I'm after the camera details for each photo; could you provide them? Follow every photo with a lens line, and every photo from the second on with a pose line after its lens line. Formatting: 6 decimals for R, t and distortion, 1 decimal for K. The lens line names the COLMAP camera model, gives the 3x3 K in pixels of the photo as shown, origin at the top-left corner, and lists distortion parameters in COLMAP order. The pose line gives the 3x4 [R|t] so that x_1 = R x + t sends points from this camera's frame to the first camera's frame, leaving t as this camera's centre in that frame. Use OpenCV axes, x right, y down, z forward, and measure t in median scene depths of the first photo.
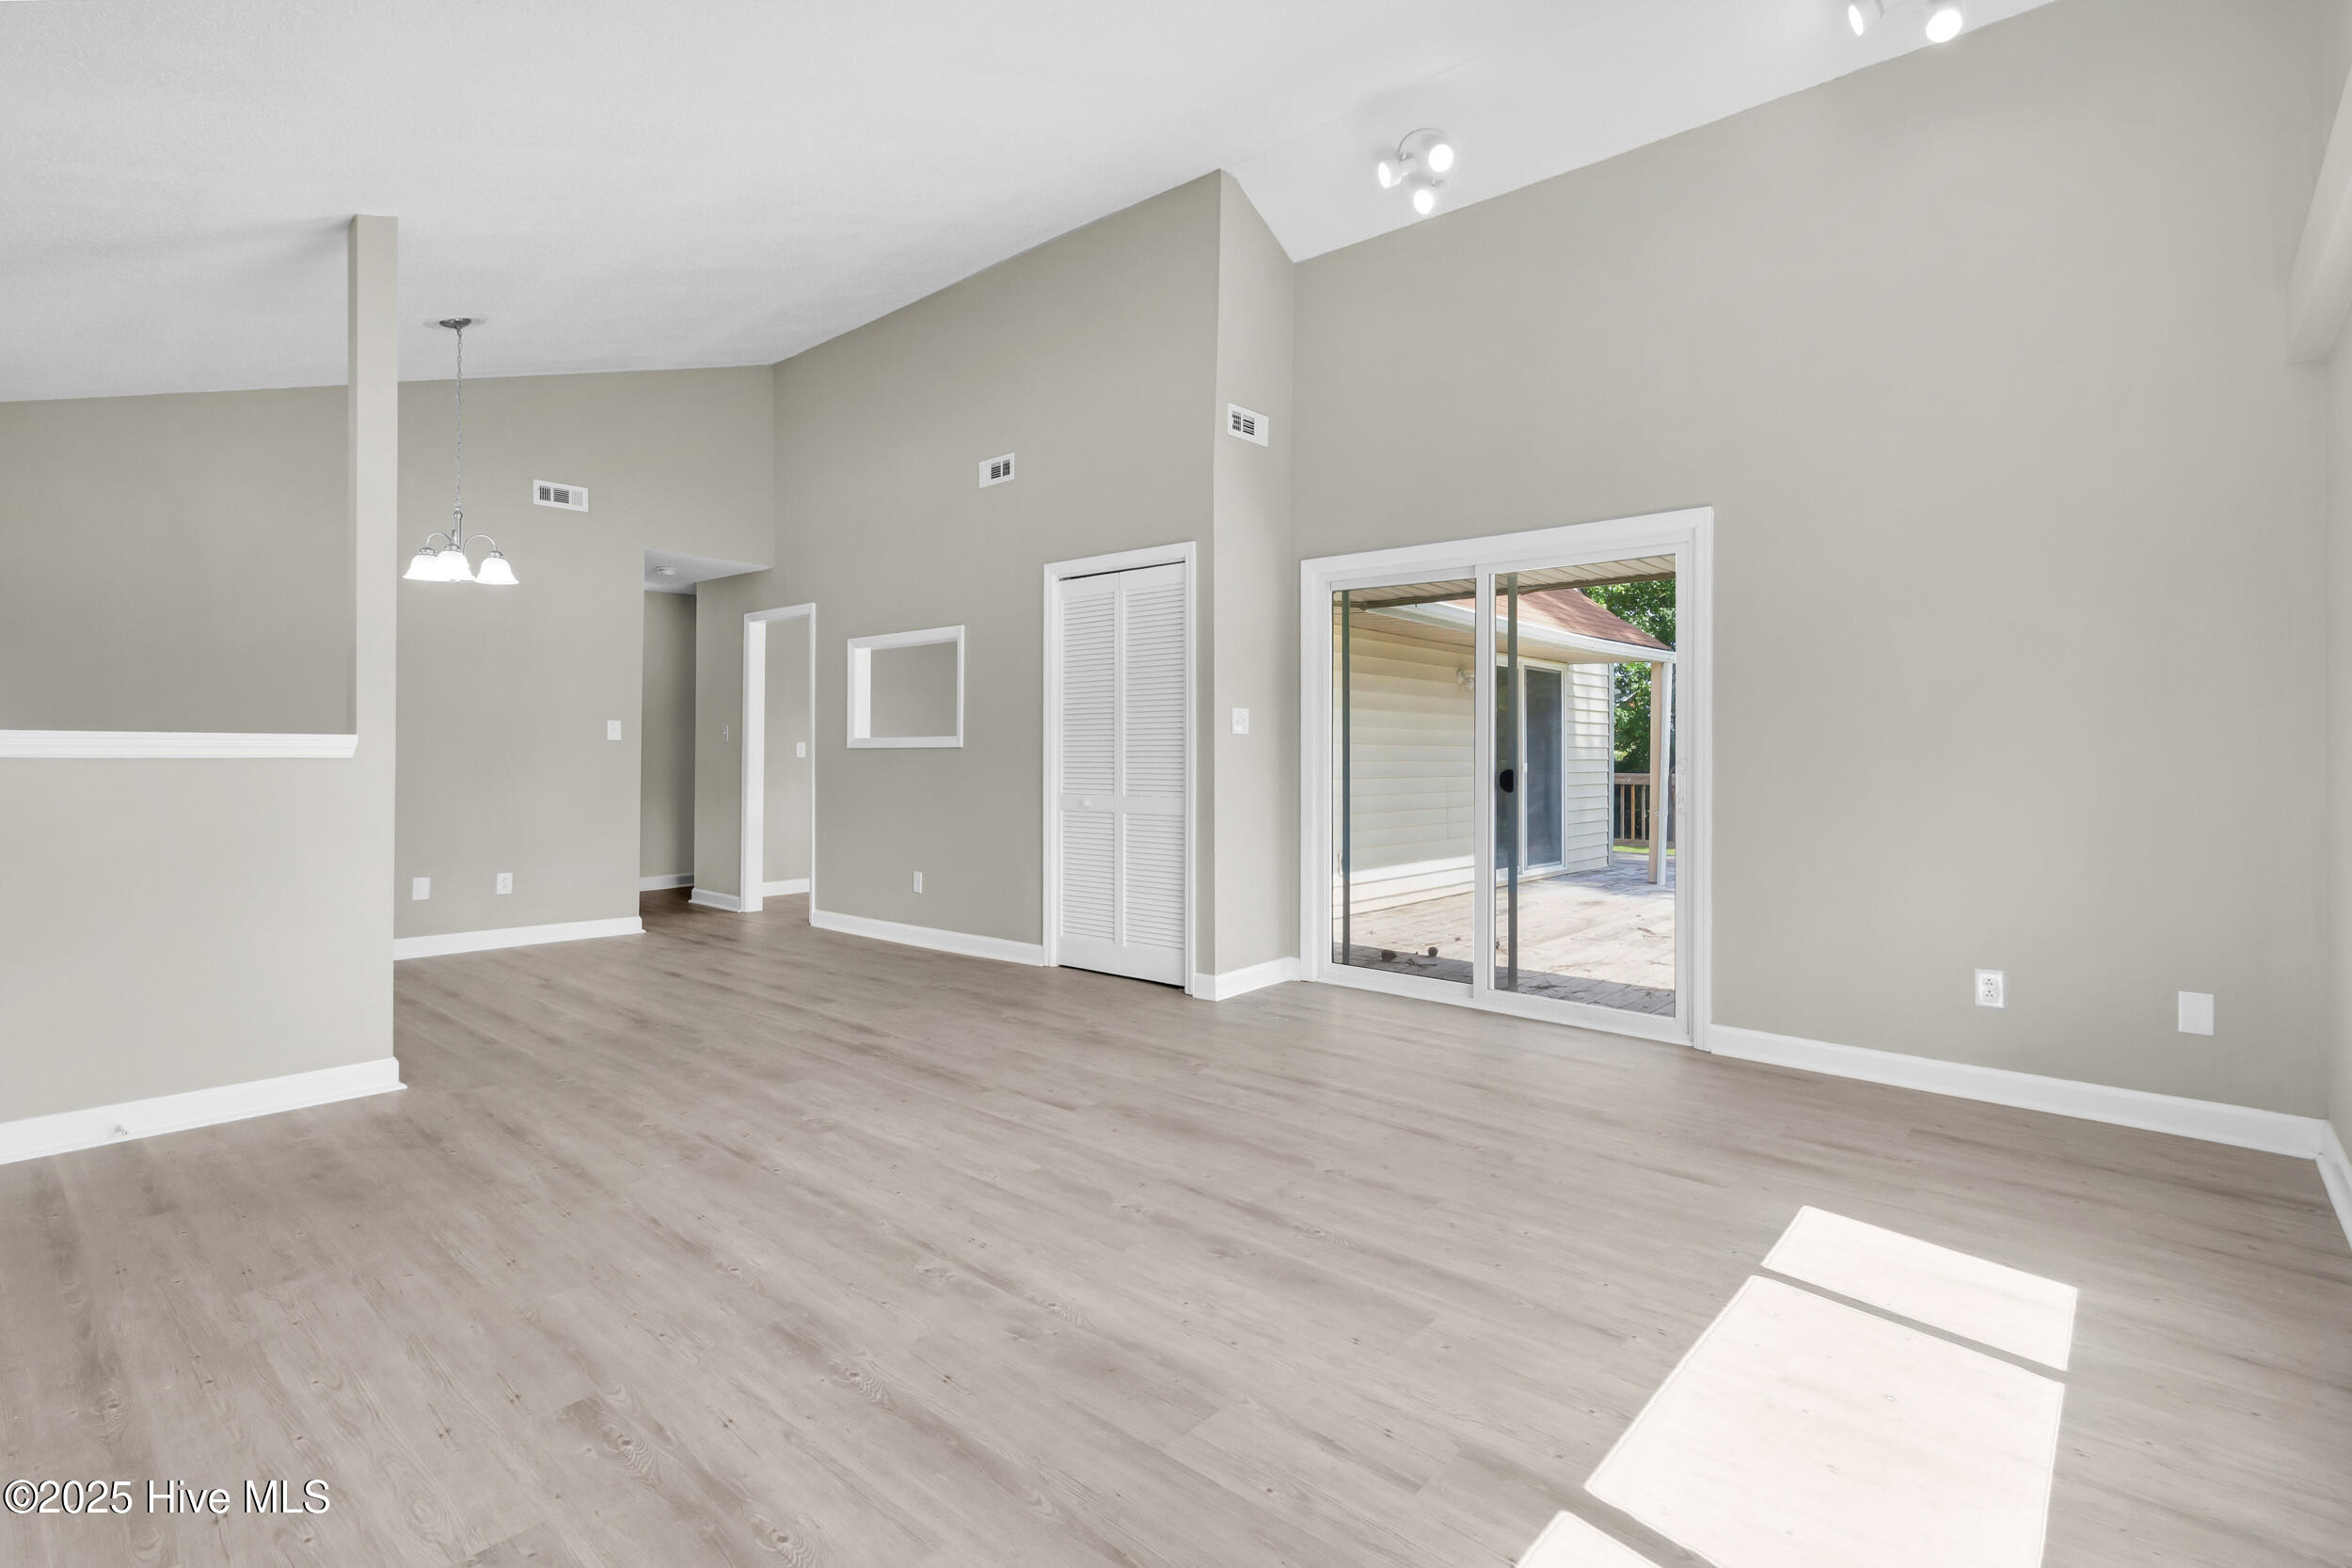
lens RADIAL K [[1094.8, 0, 1176.5], [0, 1094.8, 749.7], [0, 0, 1]] dist [0.000514, 0.000814]
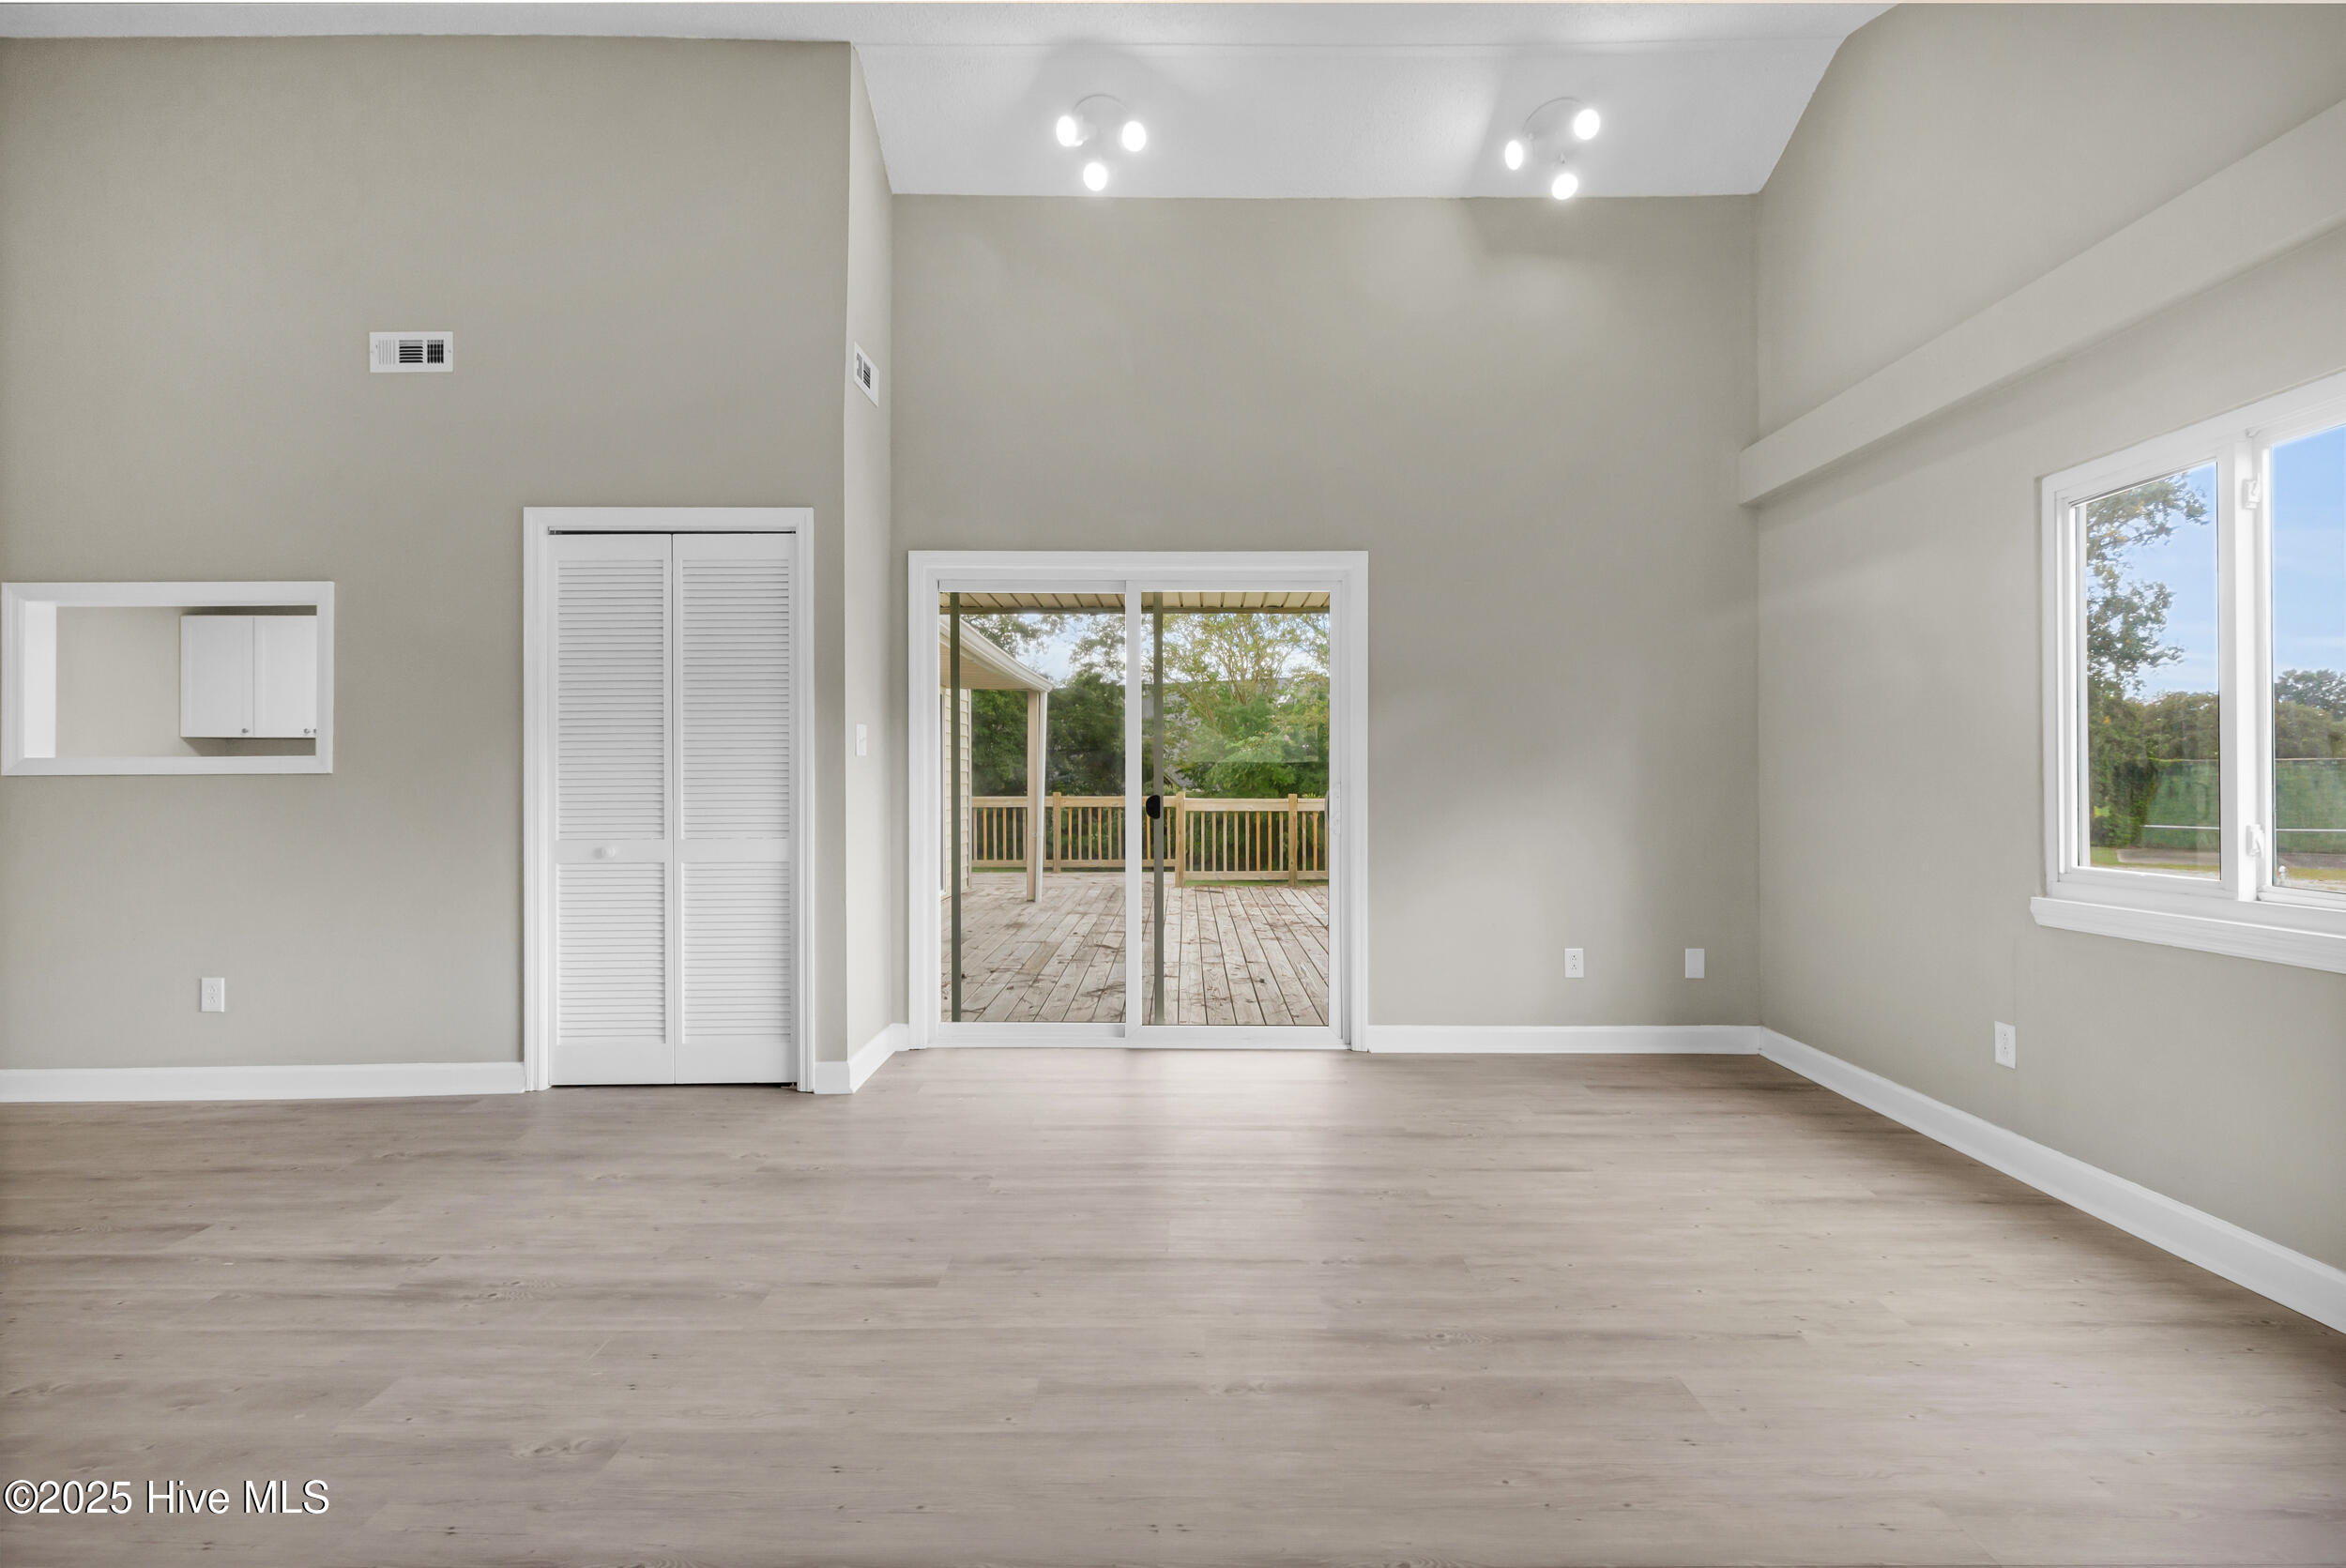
lens RADIAL K [[1092.1, 0, 1163.8], [0, 1092.1, 776.0], [0, 0, 1]] dist [0.000514, 0.000814]
pose [[0.756108, -0.005143, 0.654426, -0.318654], [0.003556, 0.999987, 0.003750, -0.002230], [-0.654437, -0.000509, 0.756116, 0.263485]]
